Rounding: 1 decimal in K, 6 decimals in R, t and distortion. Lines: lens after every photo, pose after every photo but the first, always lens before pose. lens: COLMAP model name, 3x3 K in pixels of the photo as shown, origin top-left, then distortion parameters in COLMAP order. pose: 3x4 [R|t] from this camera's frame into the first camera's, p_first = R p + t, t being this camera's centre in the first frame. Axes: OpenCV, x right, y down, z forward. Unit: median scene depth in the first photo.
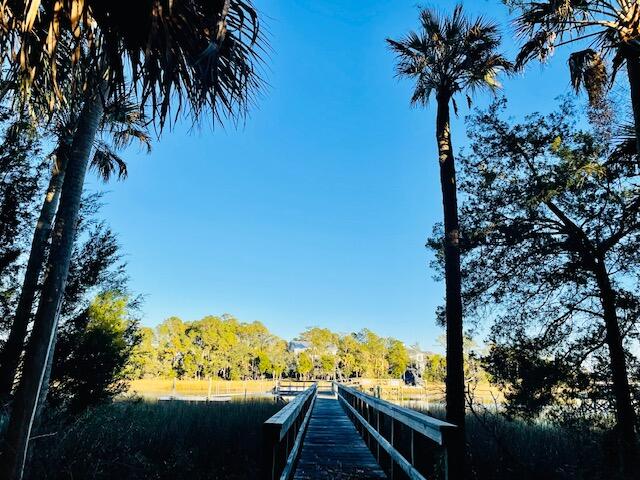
lens RADIAL K [[479.0, 0, 316.4], [0, 479.0, 243.4], [0, 0, 1]] dist [0.079164, -0.083182]
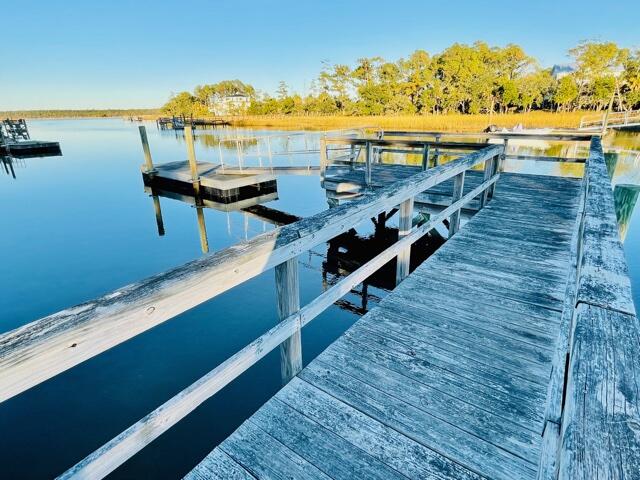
lens RADIAL K [[348.2, 0, 319.2], [0, 348.2, 238.7], [0, 0, 1]] dist [-0.003992, 0.000725]
pose [[0.809023, 0.169871, -0.562695, 0.009670], [0.189808, 0.830535, 0.523627, 0.073882], [0.556287, -0.530430, 0.639679, 0.270316]]
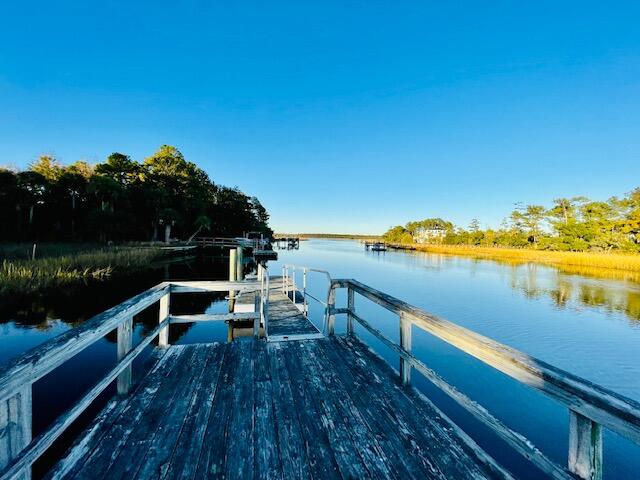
lens RADIAL K [[258.8, 0, 320.0], [0, 258.8, 238.6], [0, 0, 1]] dist [-0.002331, -0.000763]
pose [[0.279171, -0.006108, -0.960222, 0.006777], [0.231956, 0.970795, 0.061263, 0.088120], [0.931805, -0.239832, 0.272435, 0.325967]]
